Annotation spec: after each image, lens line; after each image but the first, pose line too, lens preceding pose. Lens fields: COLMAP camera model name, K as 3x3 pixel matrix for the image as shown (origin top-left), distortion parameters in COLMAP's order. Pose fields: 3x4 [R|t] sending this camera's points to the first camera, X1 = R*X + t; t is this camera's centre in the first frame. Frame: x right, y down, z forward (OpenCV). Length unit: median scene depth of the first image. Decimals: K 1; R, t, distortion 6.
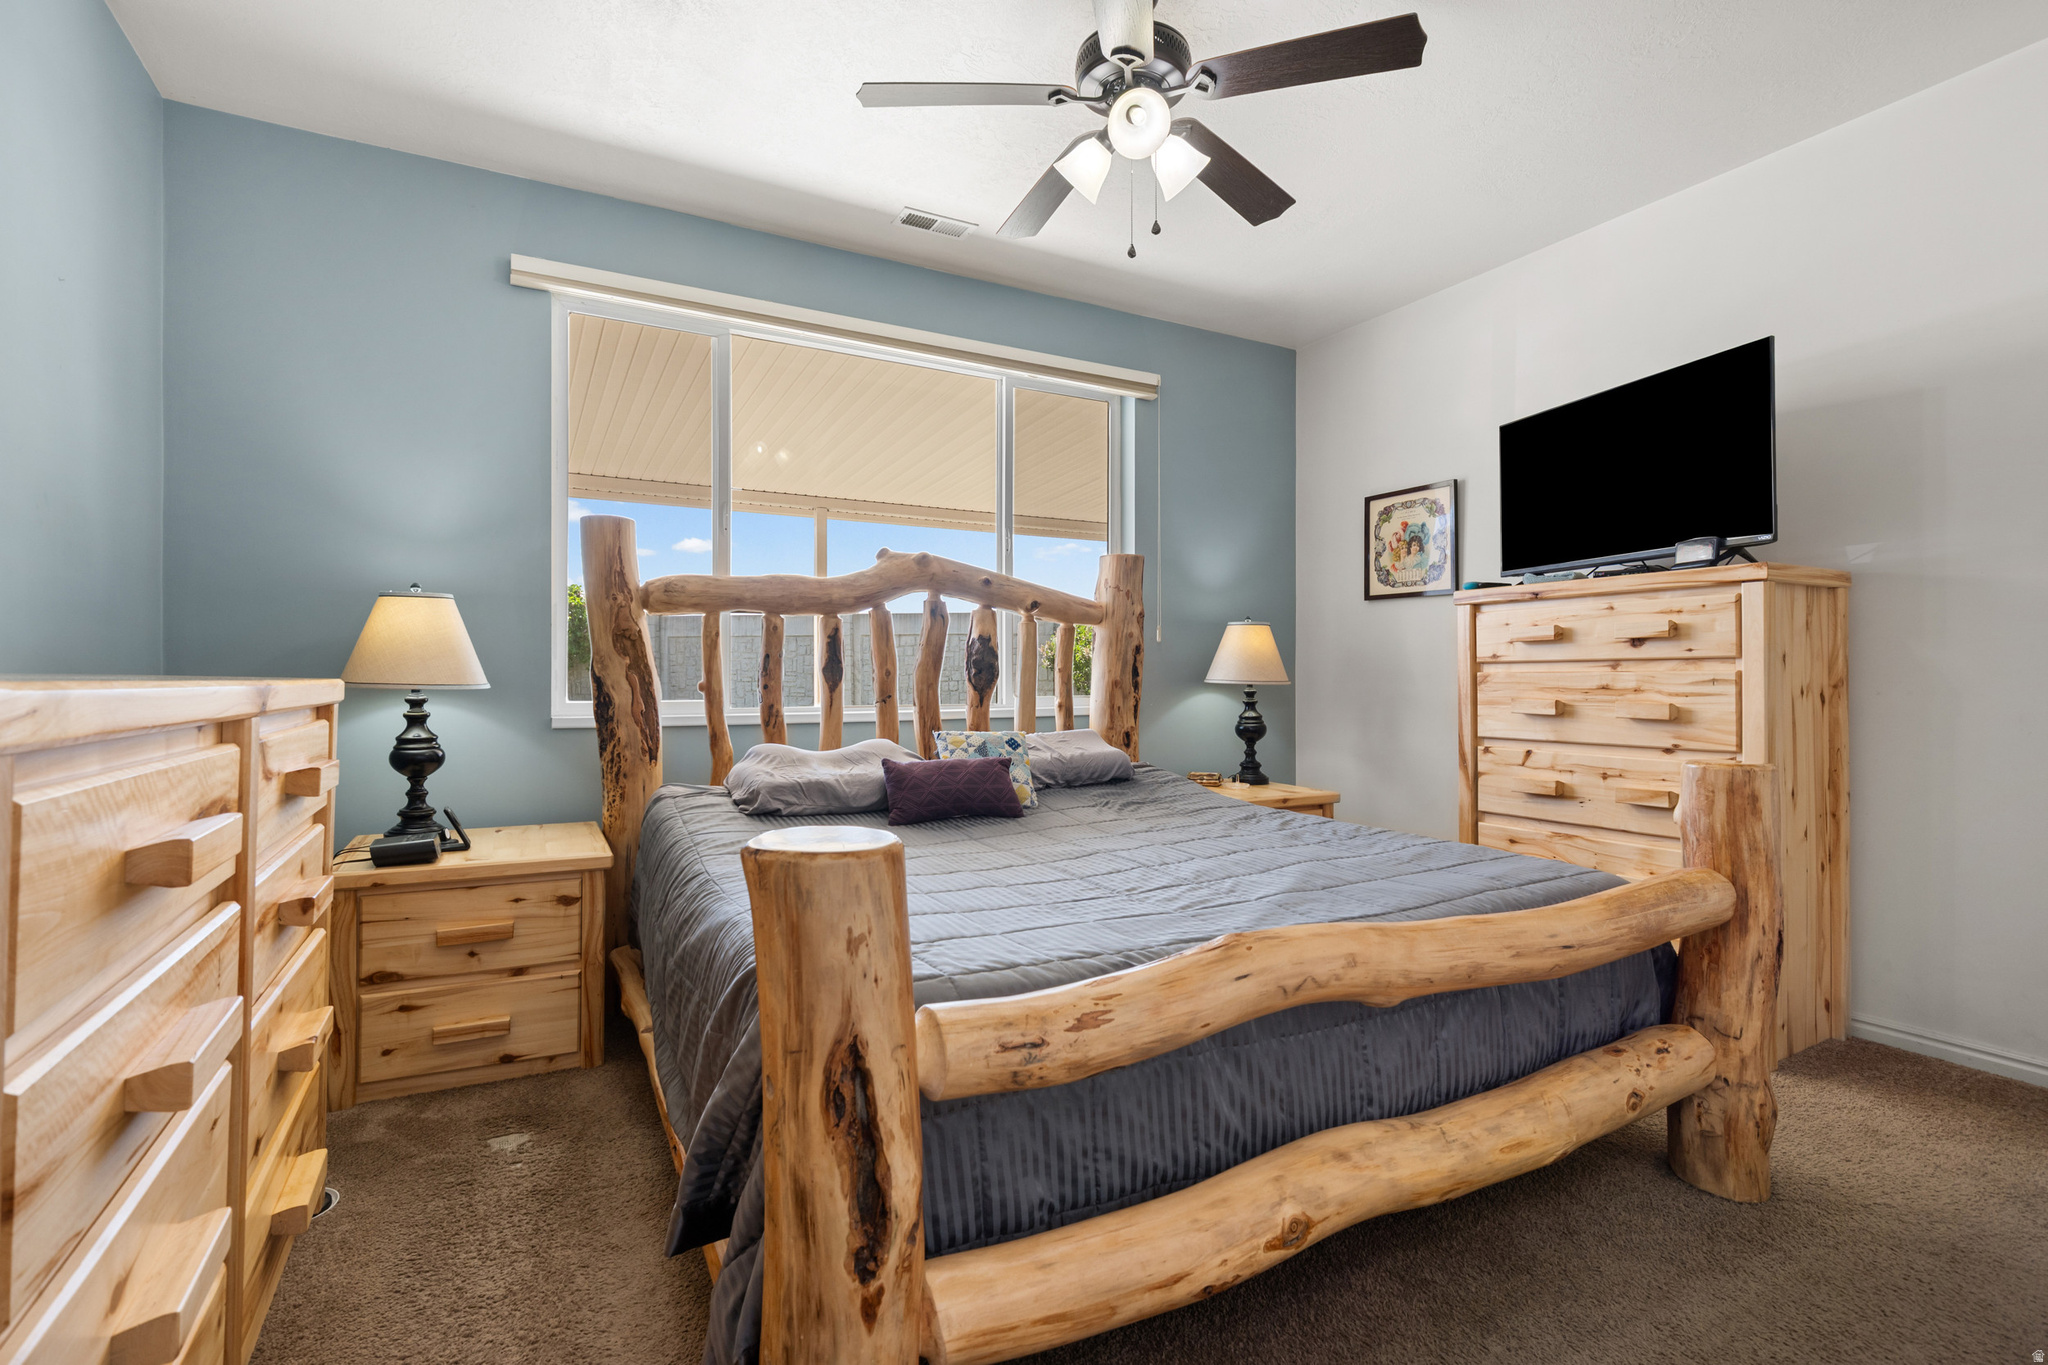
lens RADIAL K [[934.0, 0, 1027.4], [0, 934.0, 667.2], [0, 0, 1]] dist [0.006097, -0.001509]
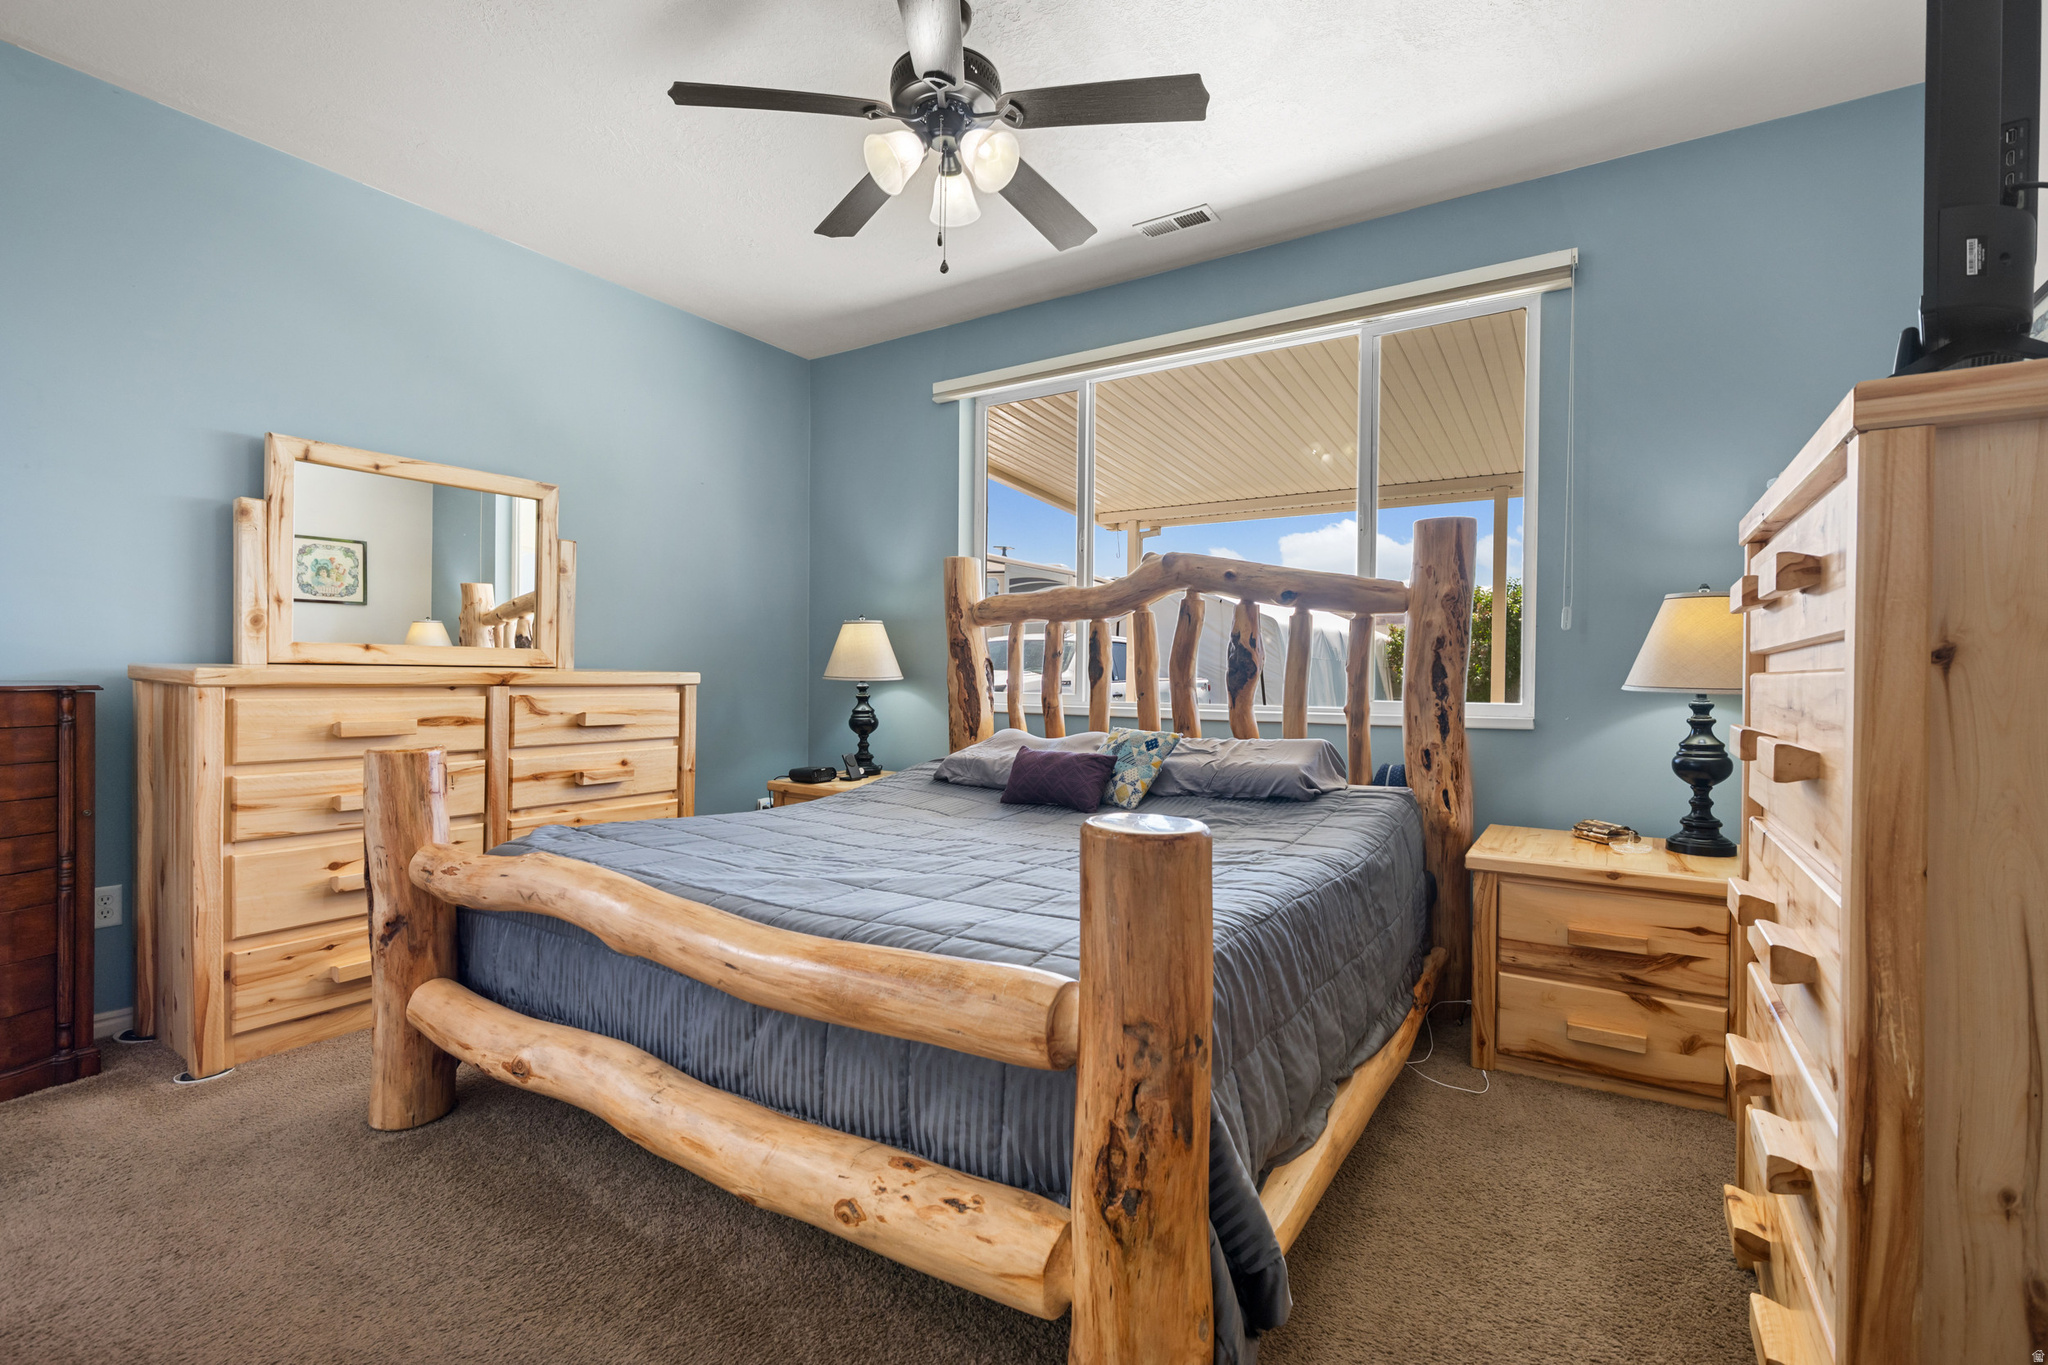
lens RADIAL K [[934.0, 0, 1029.3], [0, 934.0, 679.6], [0, 0, 1]] dist [0.006097, -0.001509]
pose [[0.474886, 0.010470, -0.879985, 0.762055], [-0.001191, 0.999936, 0.011254, 0.003586], [0.880046, -0.004297, 0.474868, 0.412864]]
